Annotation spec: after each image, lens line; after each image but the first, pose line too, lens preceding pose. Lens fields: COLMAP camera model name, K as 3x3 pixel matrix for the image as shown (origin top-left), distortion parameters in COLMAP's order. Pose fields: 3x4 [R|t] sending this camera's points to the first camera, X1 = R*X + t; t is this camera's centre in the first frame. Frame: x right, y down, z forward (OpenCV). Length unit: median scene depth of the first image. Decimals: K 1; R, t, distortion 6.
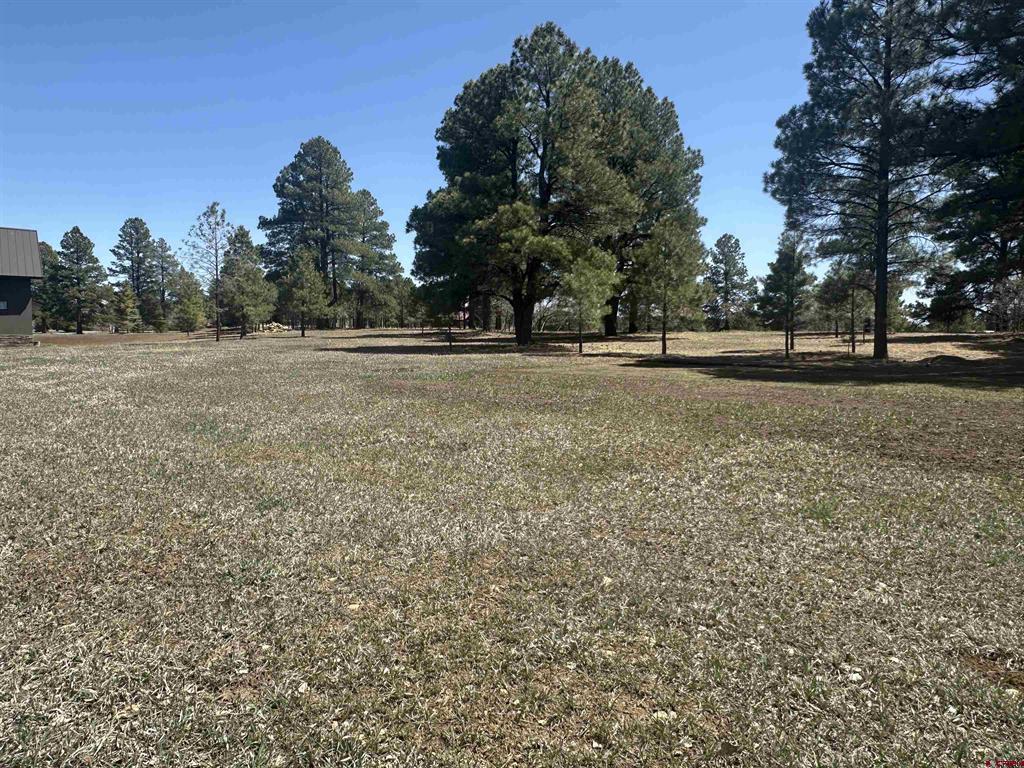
lens RADIAL K [[667.7, 0, 515.6], [0, 667.7, 386.4], [0, 0, 1]] dist [-0.001254, 0.001387]
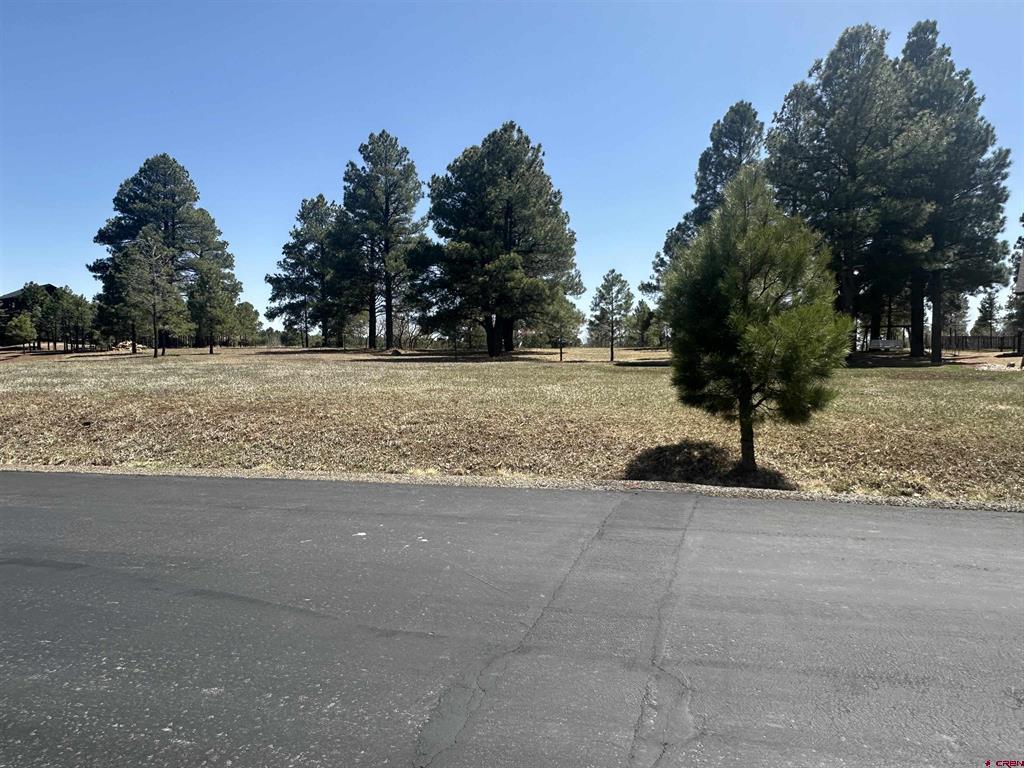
lens RADIAL K [[667.7, 0, 511.1], [0, 667.7, 385.5], [0, 0, 1]] dist [-0.001254, 0.001387]
pose [[0.914264, -0.024537, 0.404376, -0.554818], [0.036860, 0.999062, -0.022716, 0.028623], [-0.403439, 0.035673, 0.914311, -0.247407]]
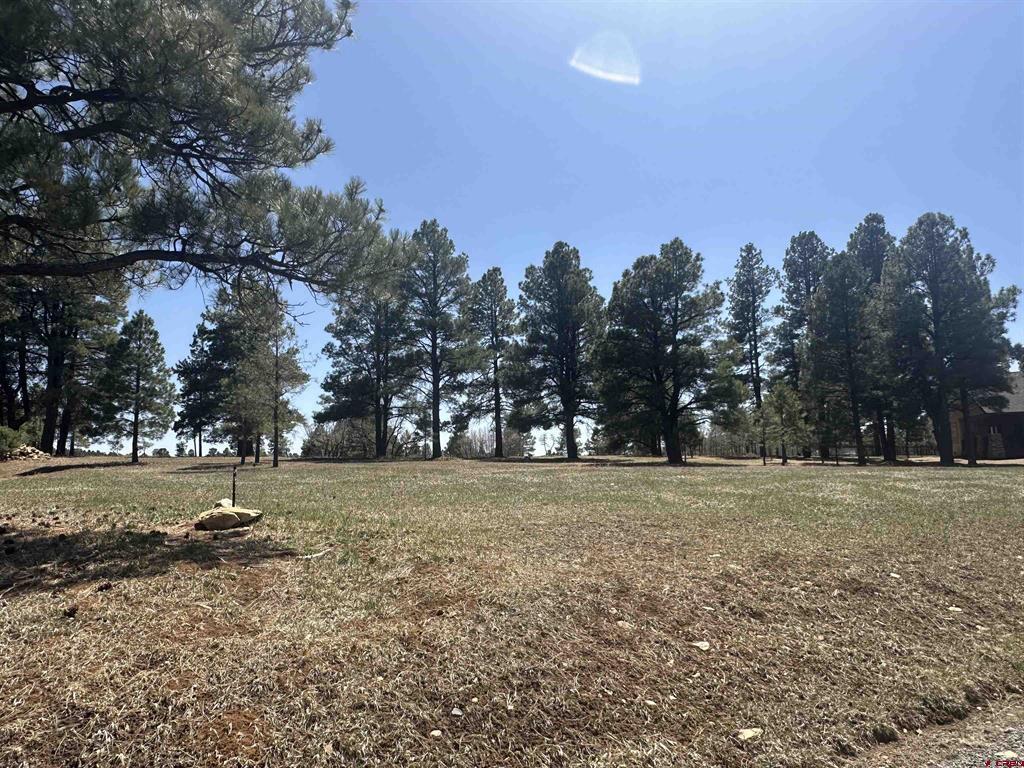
lens RADIAL K [[667.7, 0, 511.7], [0, 667.7, 384.8], [0, 0, 1]] dist [-0.001254, 0.001387]
pose [[0.599651, 0.080245, 0.796229, -1.380708], [0.075553, 0.984839, -0.156154, -0.035133], [-0.796687, 0.153795, 0.584496, 0.517541]]
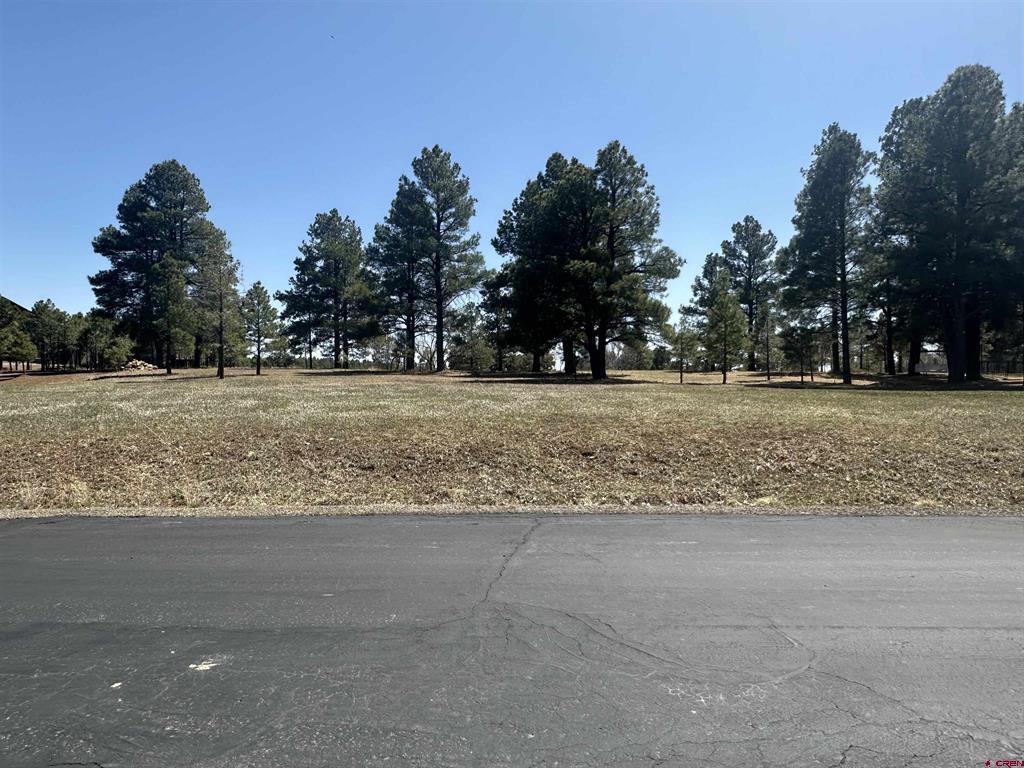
lens RADIAL K [[667.7, 0, 507.2], [0, 667.7, 390.2], [0, 0, 1]] dist [-0.001254, 0.001387]
pose [[0.856824, -0.013475, 0.515433, -0.906473], [0.042624, 0.998088, -0.044762, 0.011475], [-0.513844, 0.060324, 0.855760, -0.014421]]
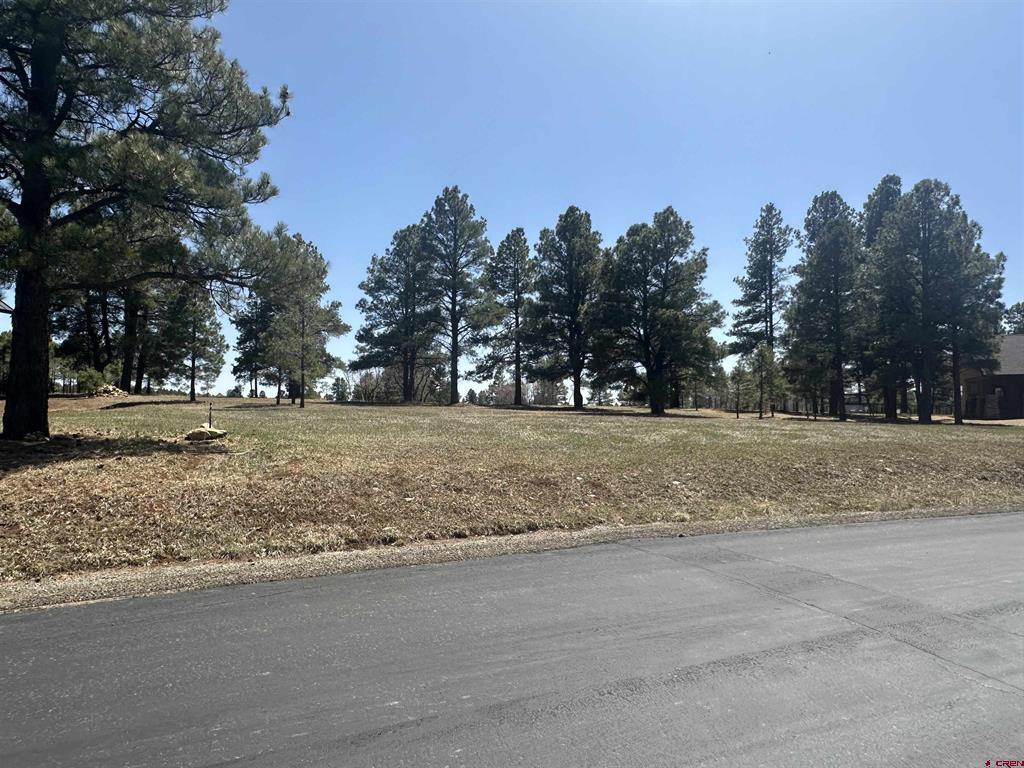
lens RADIAL K [[667.7, 0, 509.1], [0, 667.7, 384.3], [0, 0, 1]] dist [-0.001254, 0.001387]
pose [[0.672267, 0.034219, 0.739517, -1.431319], [0.044368, 0.995273, -0.086387, -0.015868], [-0.738978, 0.090886, 0.667571, 0.293817]]
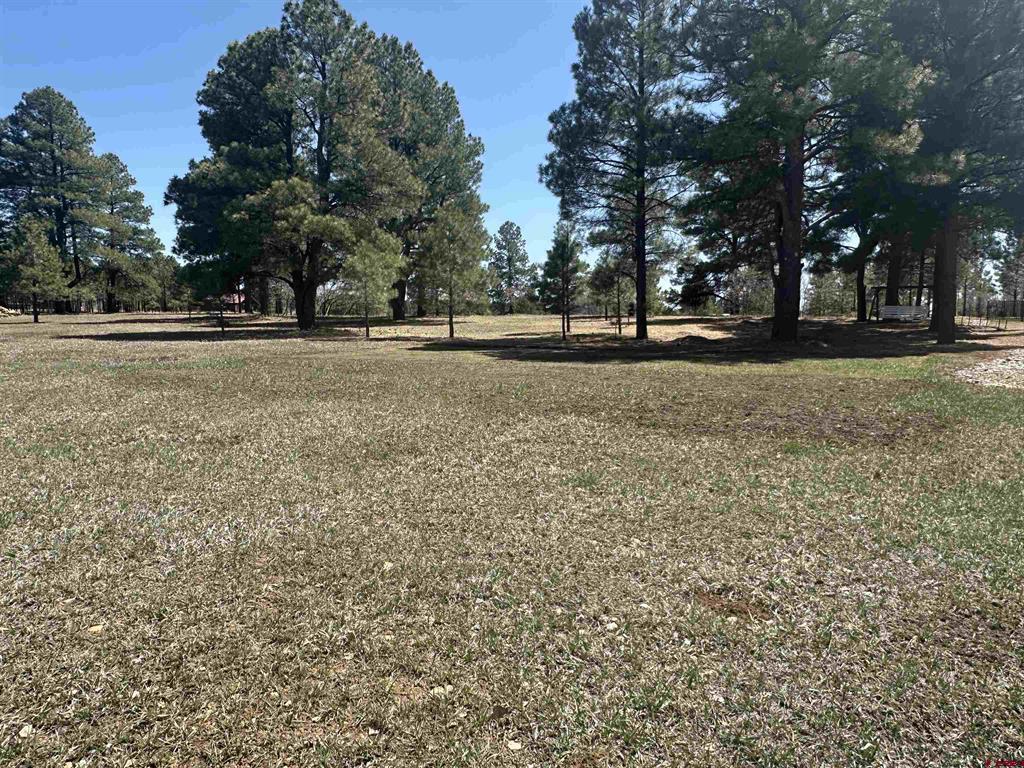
lens RADIAL K [[667.7, 0, 515.3], [0, 667.7, 386.5], [0, 0, 1]] dist [-0.001254, 0.001387]
pose [[0.951869, -0.034704, 0.304534, 0.003130], [0.027381, 0.999225, 0.028286, 0.000162], [-0.305280, -0.018586, 0.952081, -0.000010]]
